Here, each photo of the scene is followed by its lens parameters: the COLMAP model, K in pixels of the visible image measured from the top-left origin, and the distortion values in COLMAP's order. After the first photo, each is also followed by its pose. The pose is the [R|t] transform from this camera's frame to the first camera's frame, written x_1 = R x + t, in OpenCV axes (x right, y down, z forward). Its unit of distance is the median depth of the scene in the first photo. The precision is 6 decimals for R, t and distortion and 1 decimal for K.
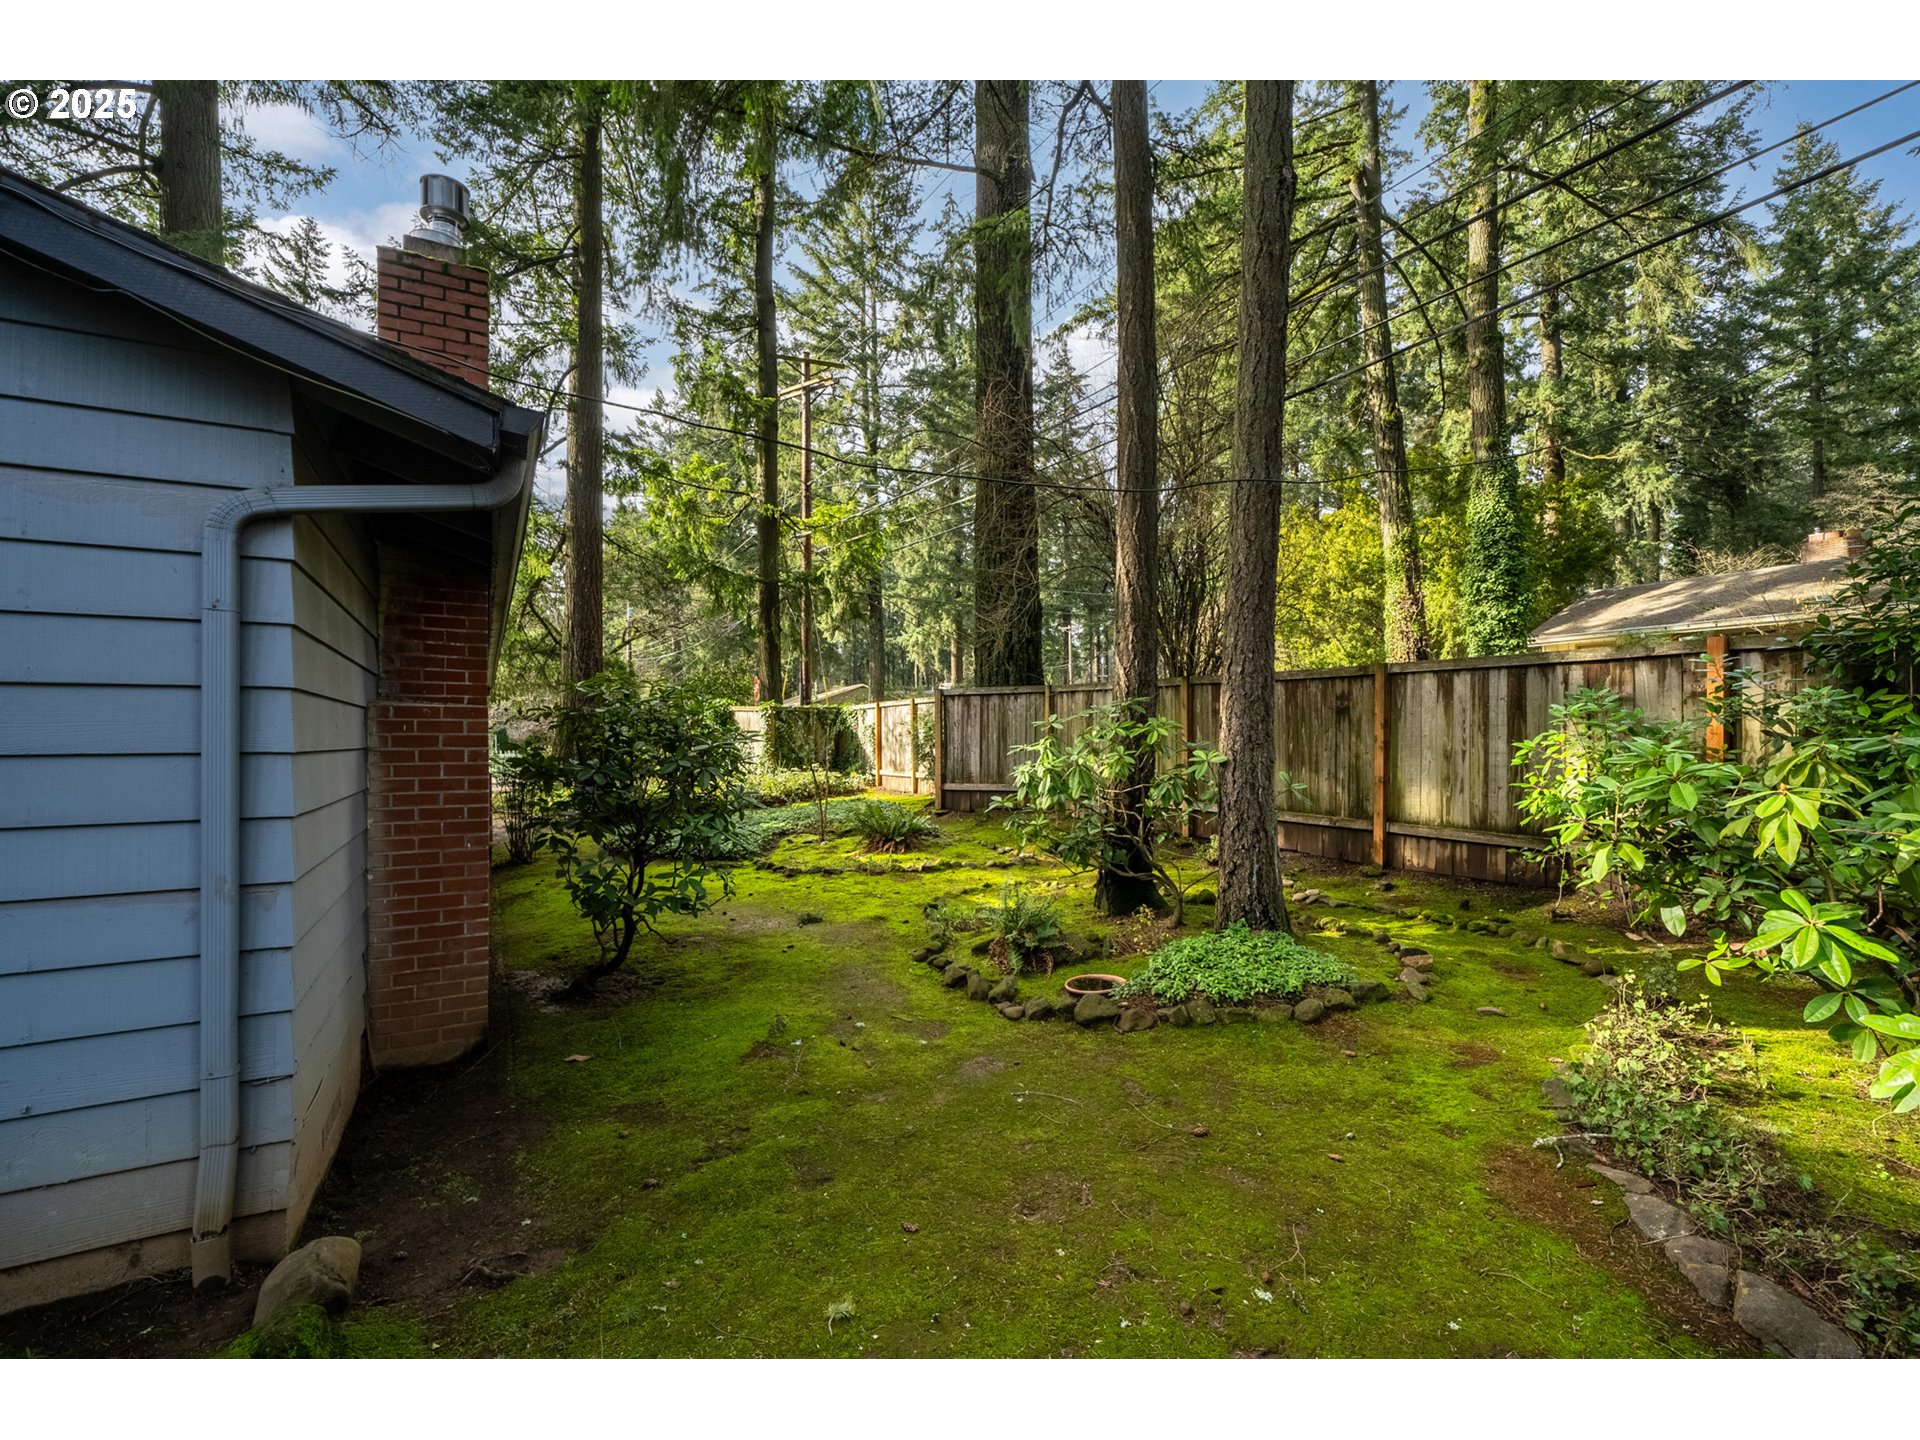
lens RADIAL K [[865.0, 0, 933.5], [0, 865.0, 722.4], [0, 0, 1]] dist [-0.011411, -0.000501]
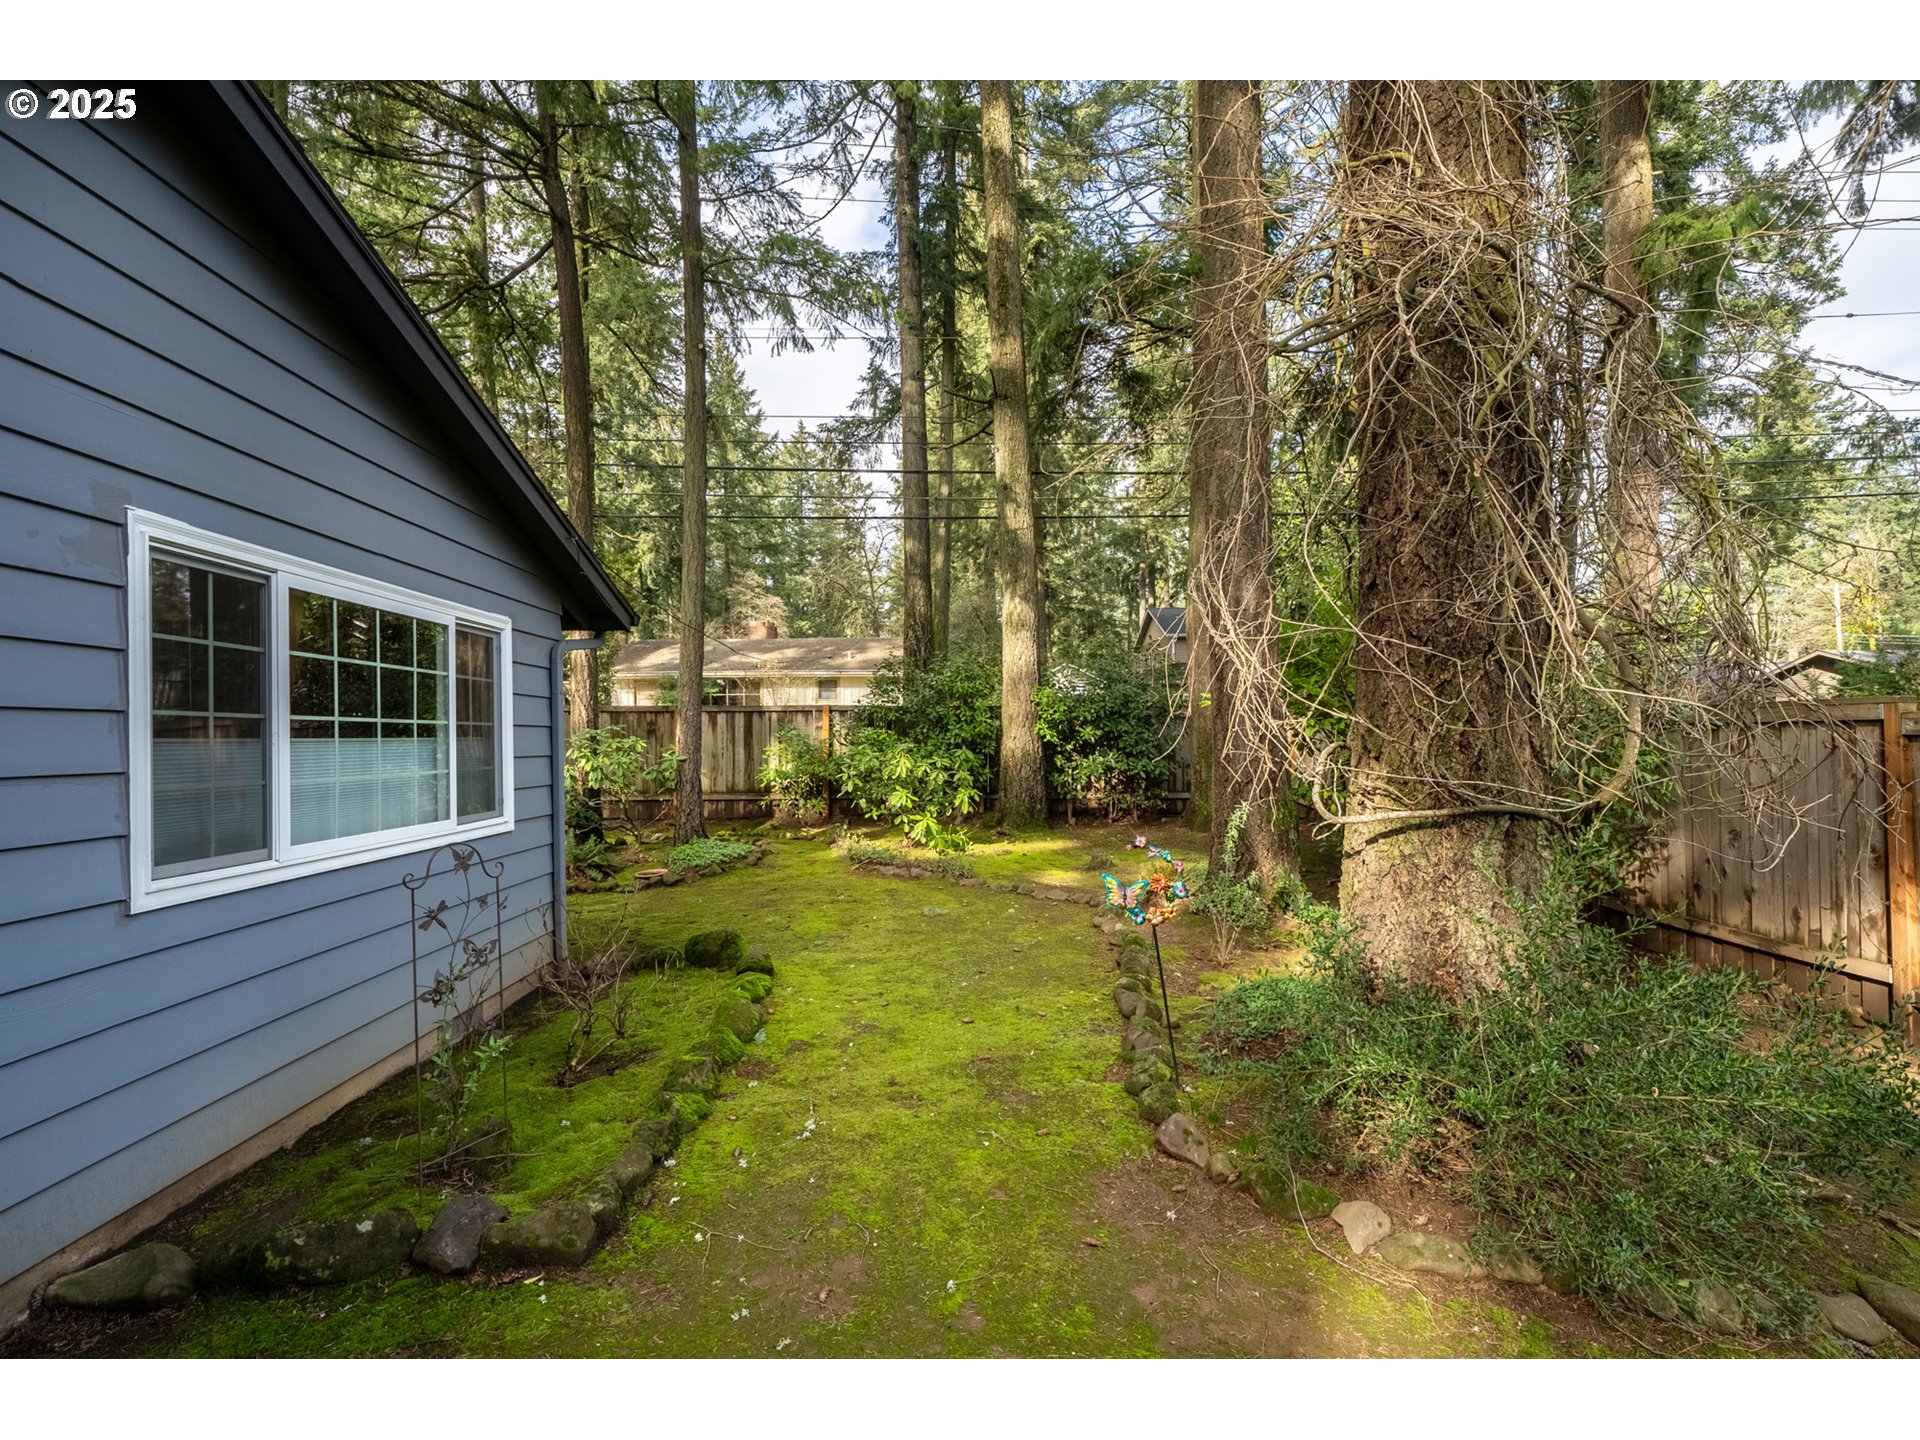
lens RADIAL K [[848.1, 0, 958.6], [0, 848.1, 731.0], [0, 0, 1]] dist [0.000101, 0.000430]
pose [[0.460064, 0.008346, 0.887846, -0.942046], [-0.005817, 0.999963, -0.006385, -0.008928], [-0.887867, -0.002227, 0.460096, -0.396355]]
